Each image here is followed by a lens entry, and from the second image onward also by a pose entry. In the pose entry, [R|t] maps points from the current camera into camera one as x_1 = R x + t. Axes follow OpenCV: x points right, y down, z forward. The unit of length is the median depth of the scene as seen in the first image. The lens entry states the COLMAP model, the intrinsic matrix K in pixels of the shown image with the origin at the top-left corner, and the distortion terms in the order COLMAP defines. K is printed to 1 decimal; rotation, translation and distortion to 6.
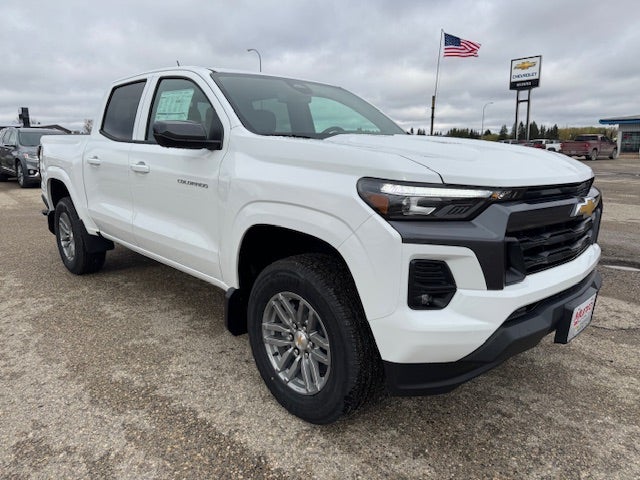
lens RADIAL K [[447.3, 0, 320.0], [0, 447.3, 240.0], [0, 0, 1]] dist [0.091438, -0.128381]
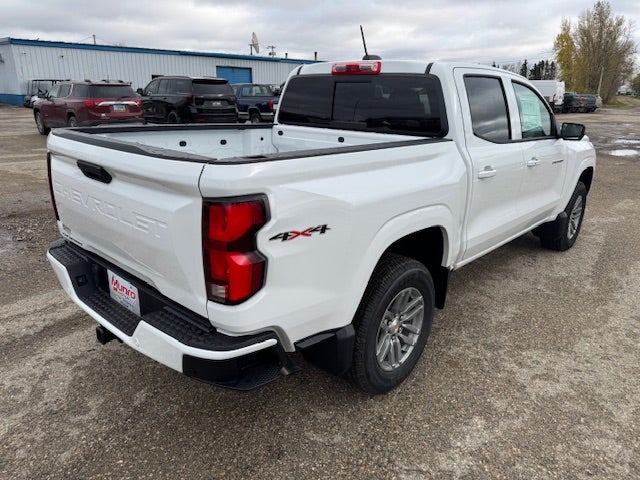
lens RADIAL K [[454.9, 0, 320.0], [0, 454.9, 240.0], [0, 0, 1]] dist [-0.000640, -0.001866]
pose [[-0.064745, -0.310171, 0.948473, -1.541488], [0.183123, 0.930634, 0.316838, -0.447947], [-0.980956, 0.194201, -0.003455, 1.592472]]
